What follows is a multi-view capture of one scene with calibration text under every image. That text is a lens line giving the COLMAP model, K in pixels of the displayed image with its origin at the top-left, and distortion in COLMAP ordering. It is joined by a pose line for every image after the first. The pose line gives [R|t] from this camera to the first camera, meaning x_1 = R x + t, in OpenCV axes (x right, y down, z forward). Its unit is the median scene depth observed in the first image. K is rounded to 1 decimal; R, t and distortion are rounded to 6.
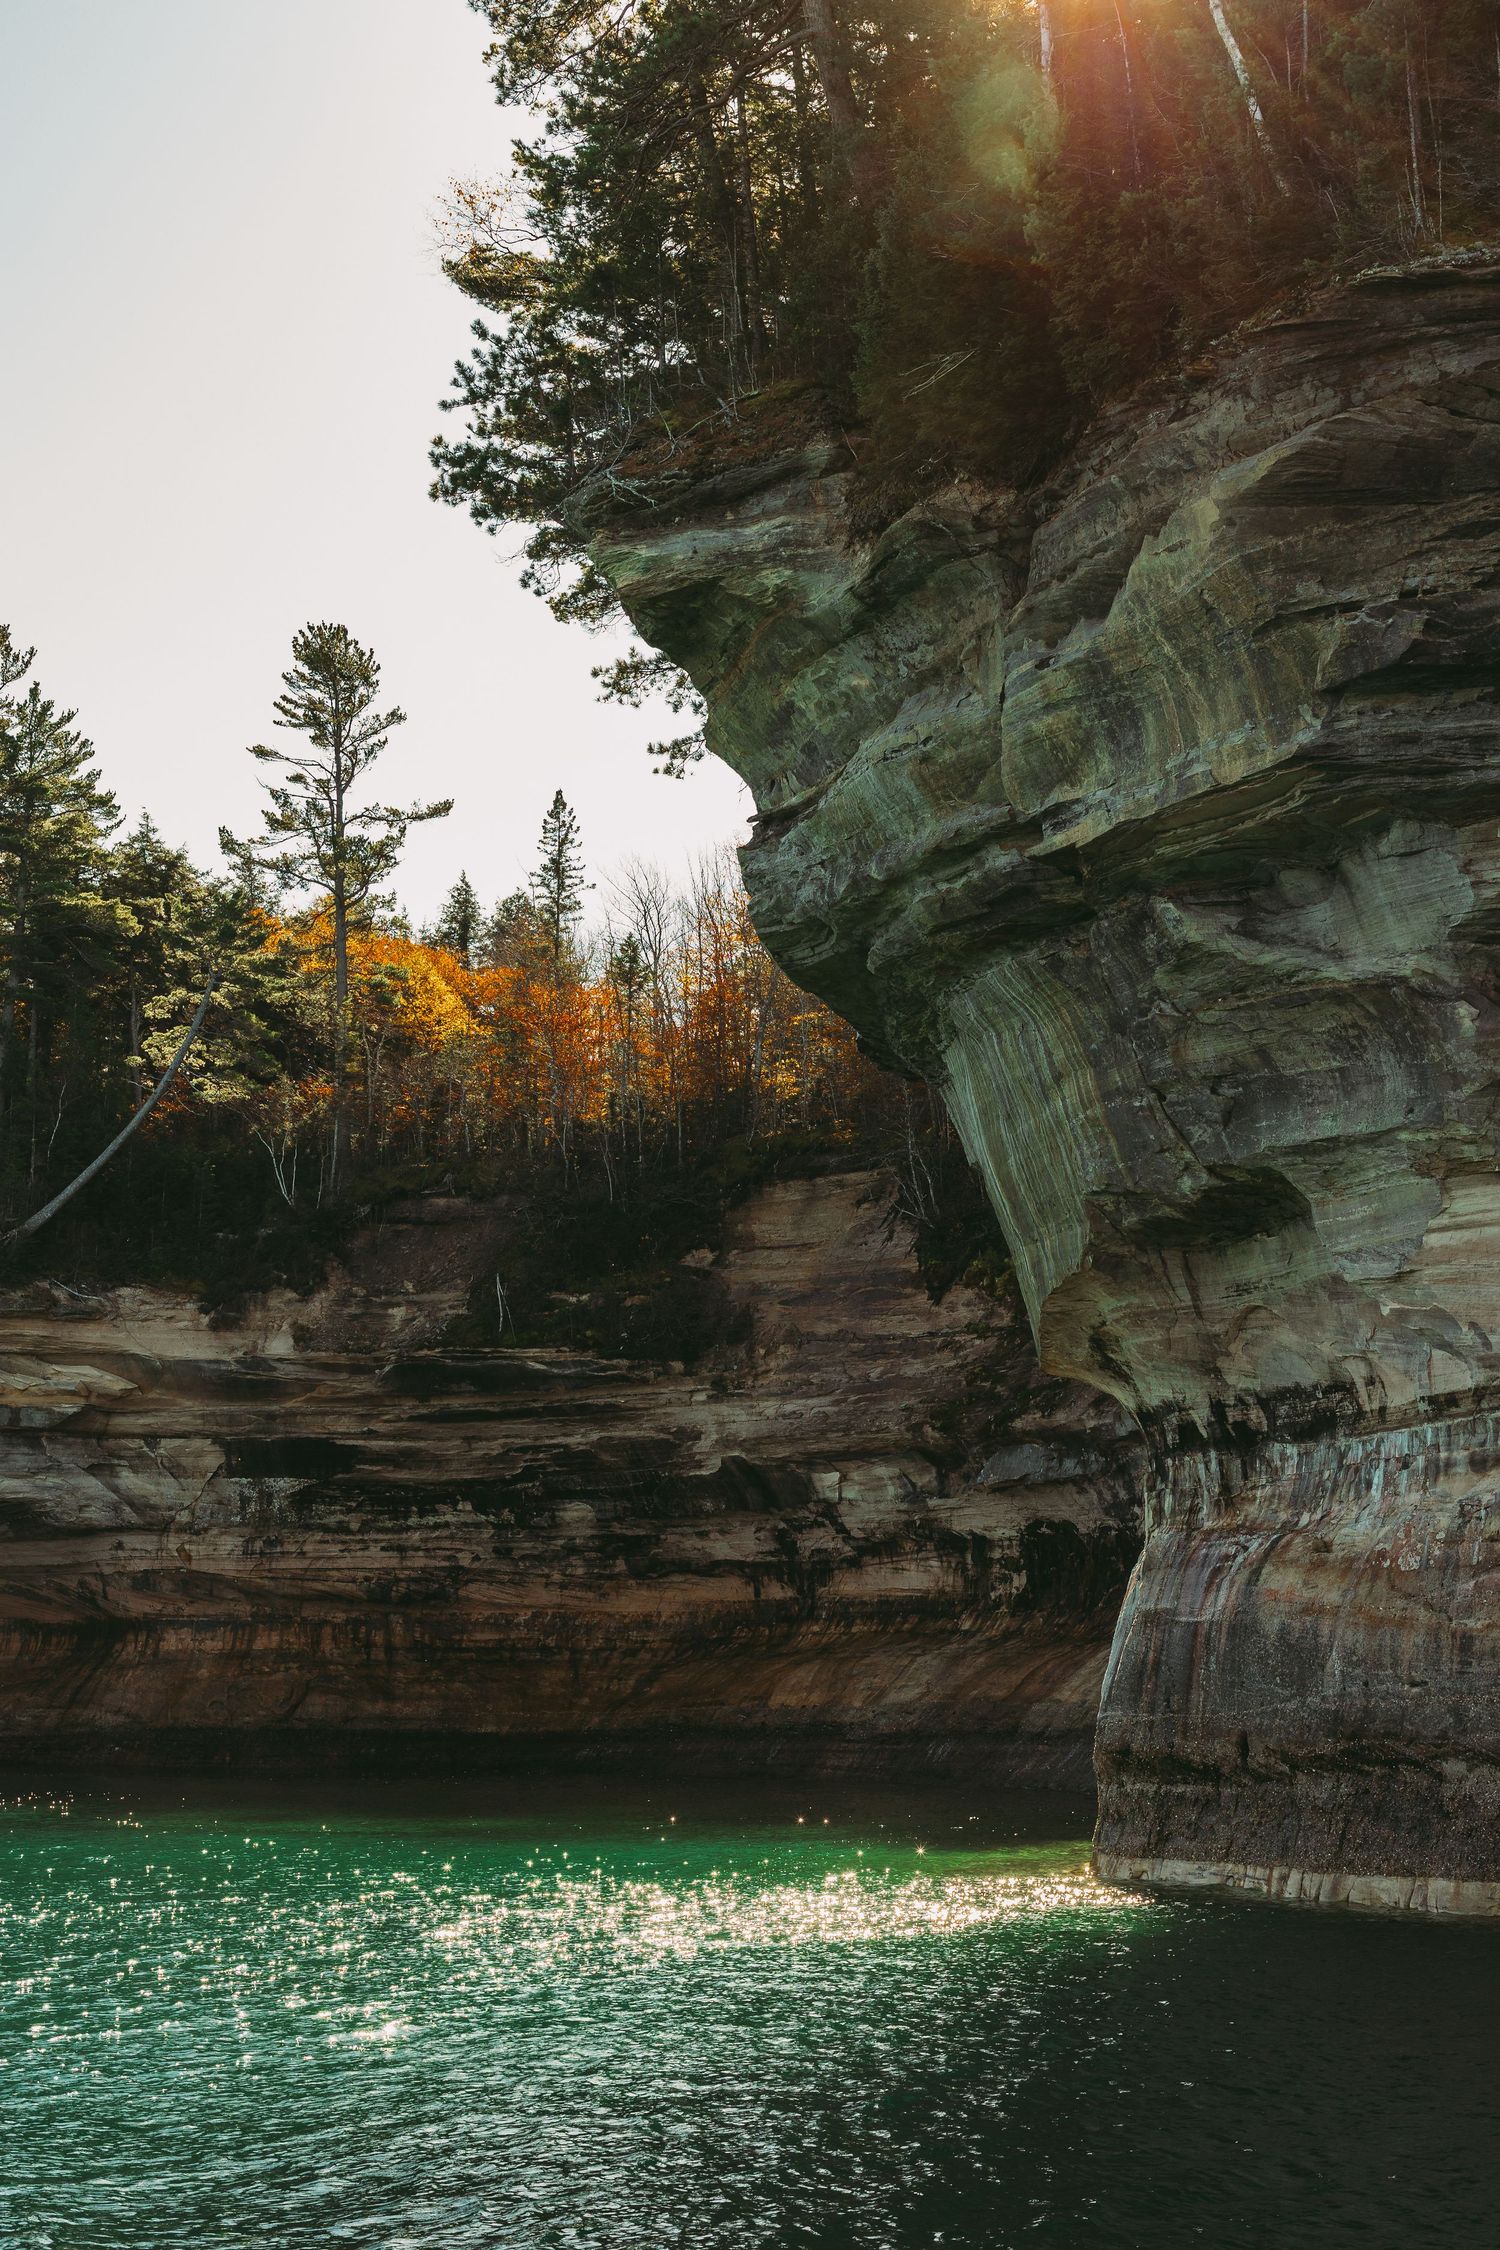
lens RADIAL K [[3277.6, 0, 745.3], [0, 3277.6, 1113.9], [0, 0, 1]] dist [0.020893, 0.000000]
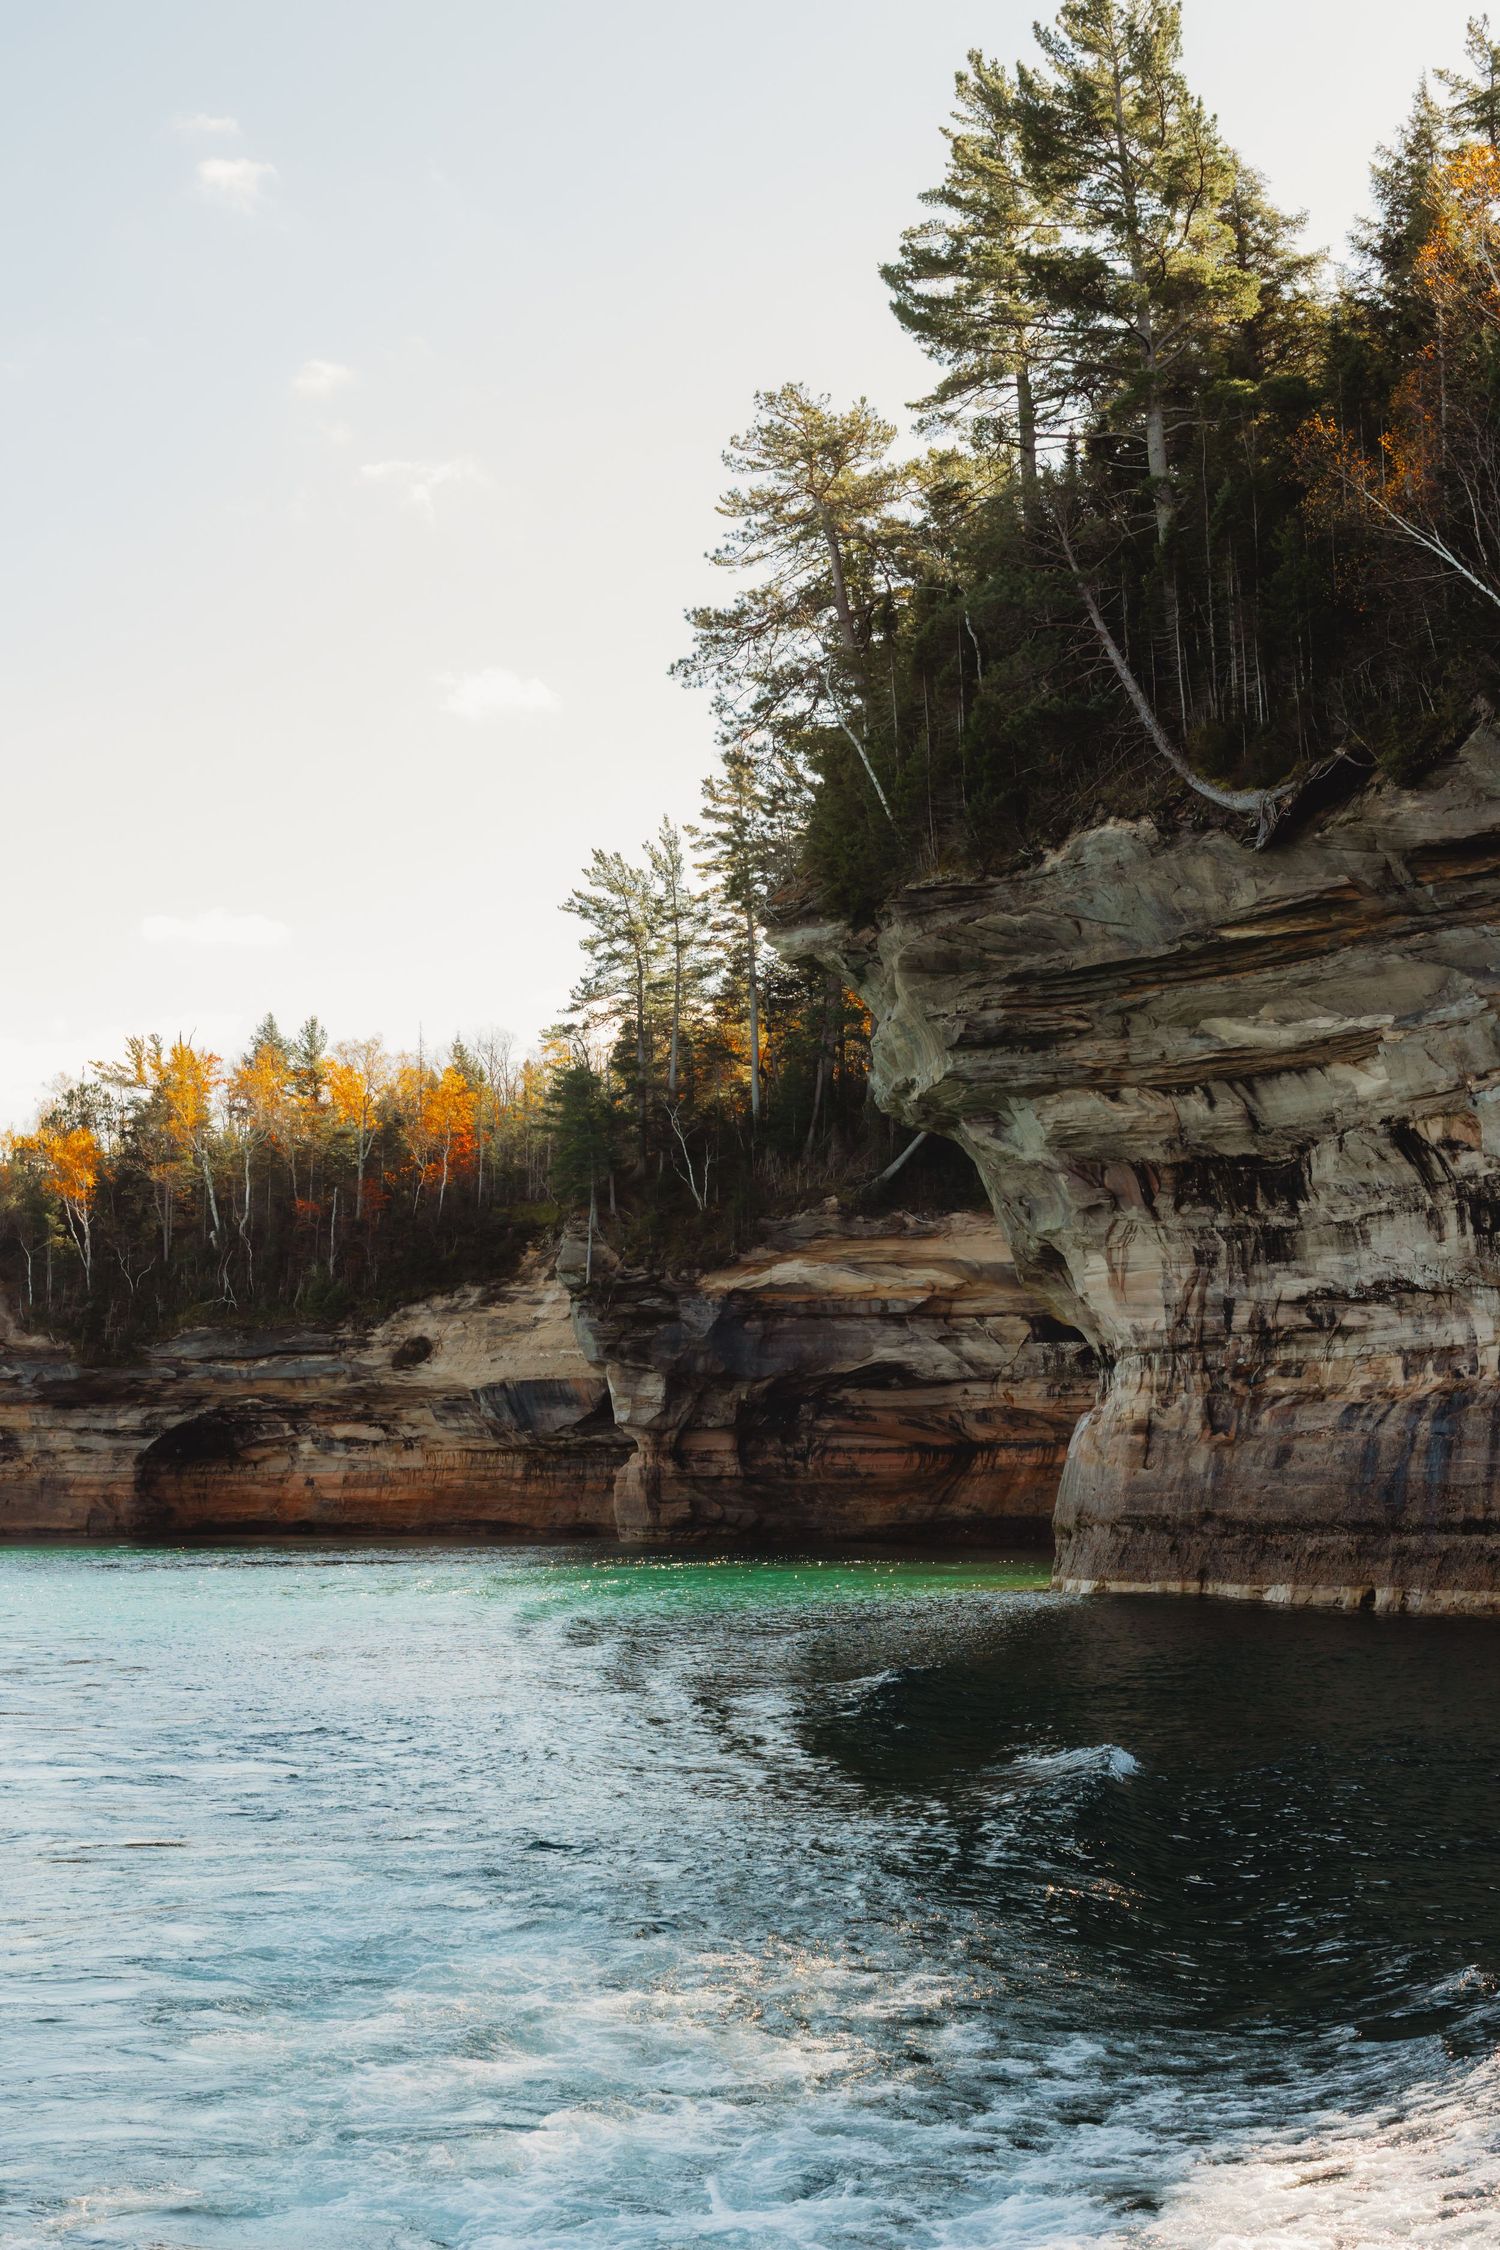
lens RADIAL K [[3277.6, 0, 752.3], [0, 3277.6, 1131.2], [0, 0, 1]] dist [0.020893, 0.000000]
pose [[0.920402, -0.051982, -0.387503, 0.286722], [0.077068, 0.995798, 0.049472, -0.060493], [0.383303, -0.075398, 0.920540, -0.349773]]
